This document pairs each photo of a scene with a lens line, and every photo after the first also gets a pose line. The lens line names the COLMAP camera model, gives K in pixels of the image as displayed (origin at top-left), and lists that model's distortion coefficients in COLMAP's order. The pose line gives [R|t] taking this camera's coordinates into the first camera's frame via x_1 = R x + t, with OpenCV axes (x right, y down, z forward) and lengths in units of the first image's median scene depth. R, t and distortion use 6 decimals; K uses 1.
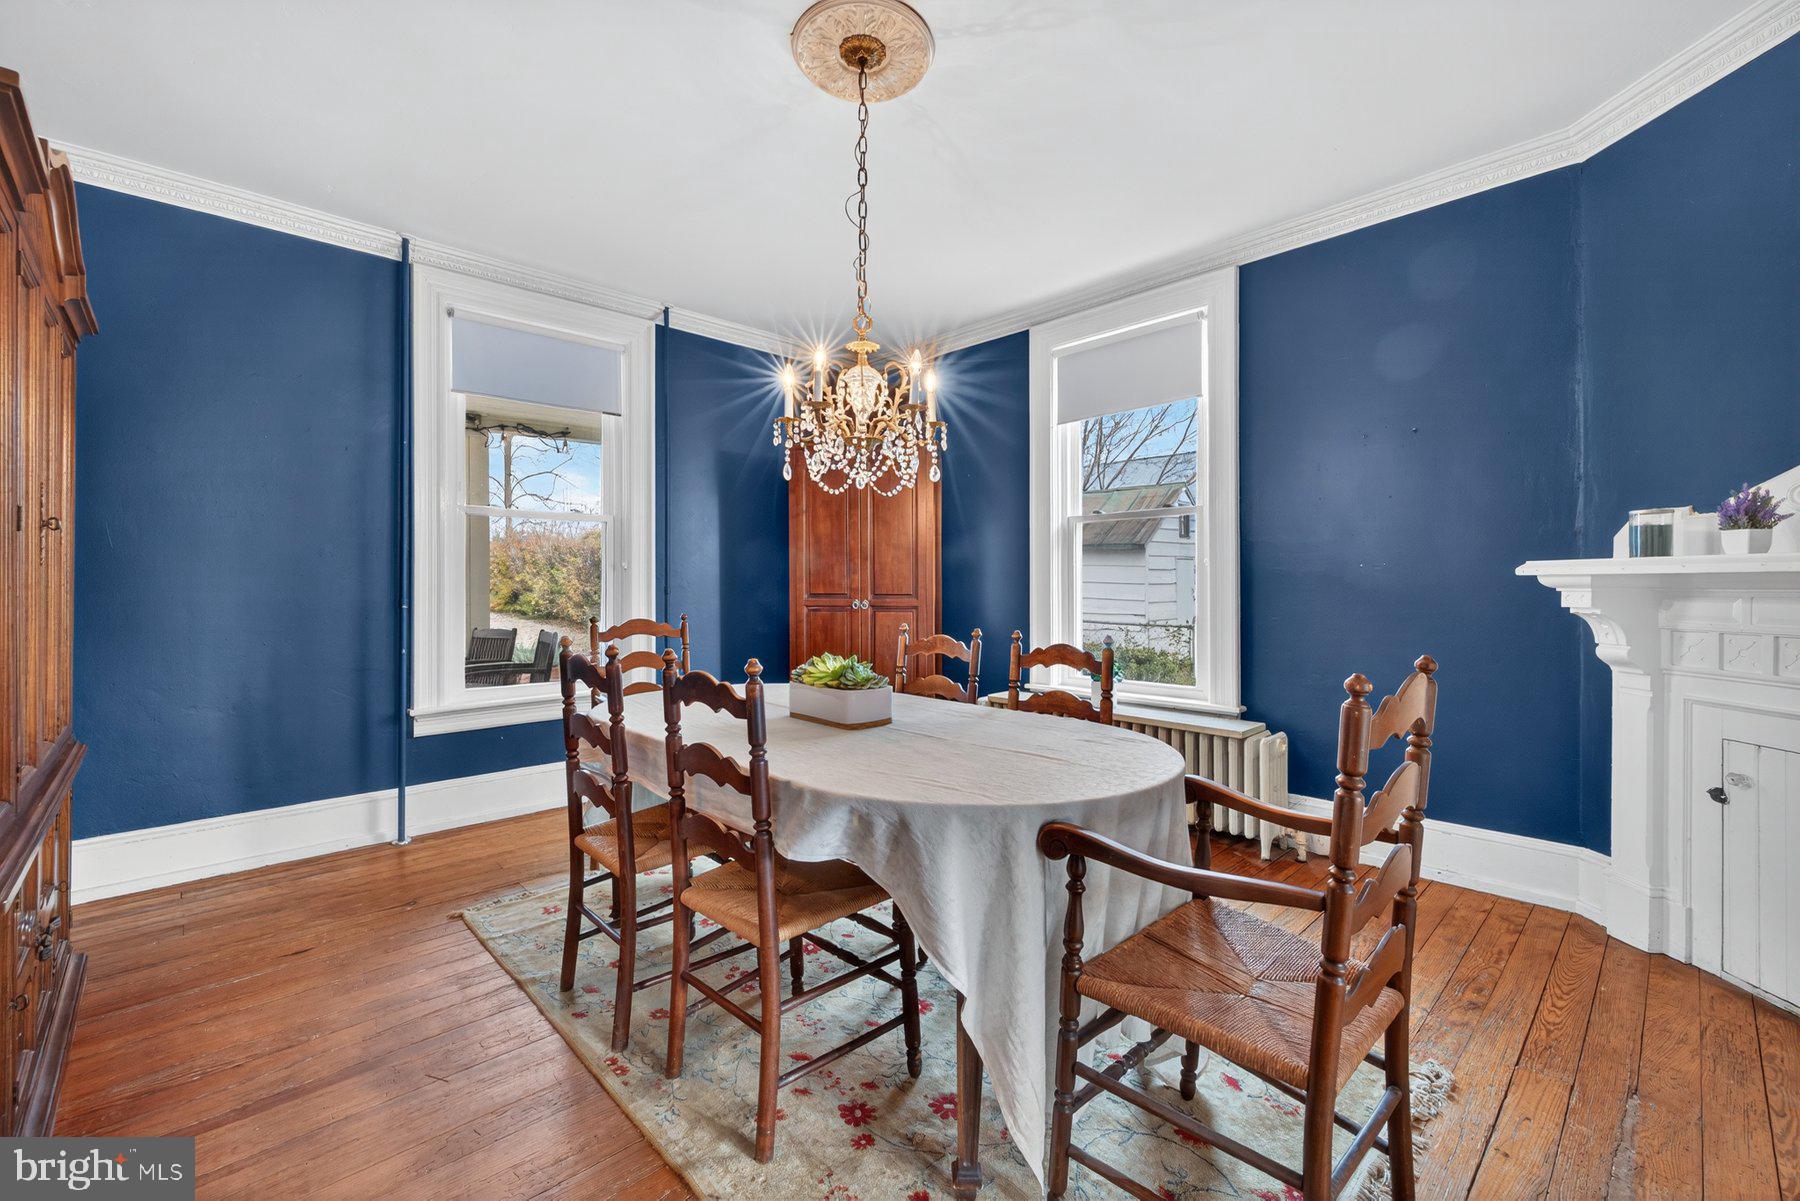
lens RADIAL K [[751.6, 0, 952.7], [0, 751.6, 586.7], [0, 0, 1]] dist [0.002359, -0.000144]
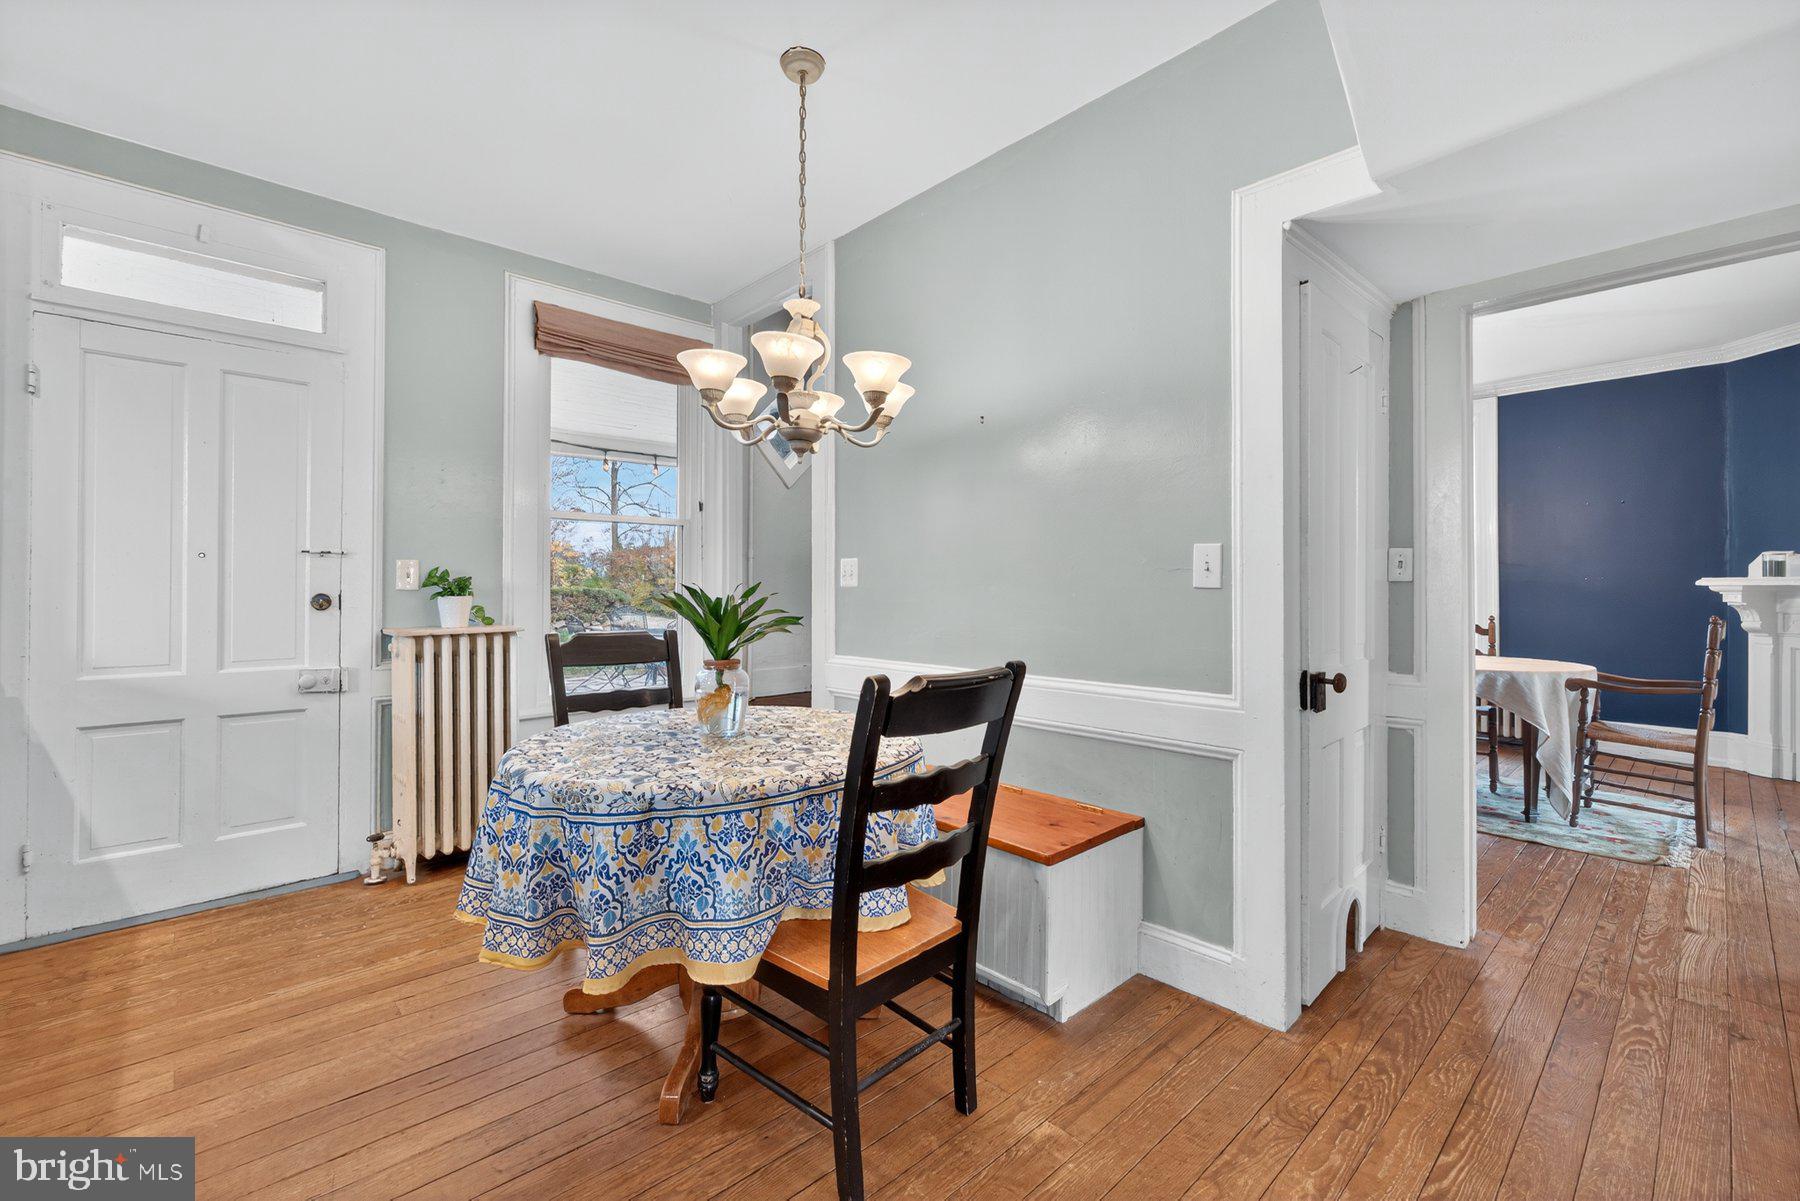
lens RADIAL K [[751.6, 0, 893.9], [0, 751.6, 584.3], [0, 0, 1]] dist [0.002359, -0.000144]
pose [[0.999016, -0.000981, -0.044331, -1.259097], [0.000762, 0.999987, -0.004961, -0.010211], [0.044335, 0.004923, 0.999005, -1.052927]]
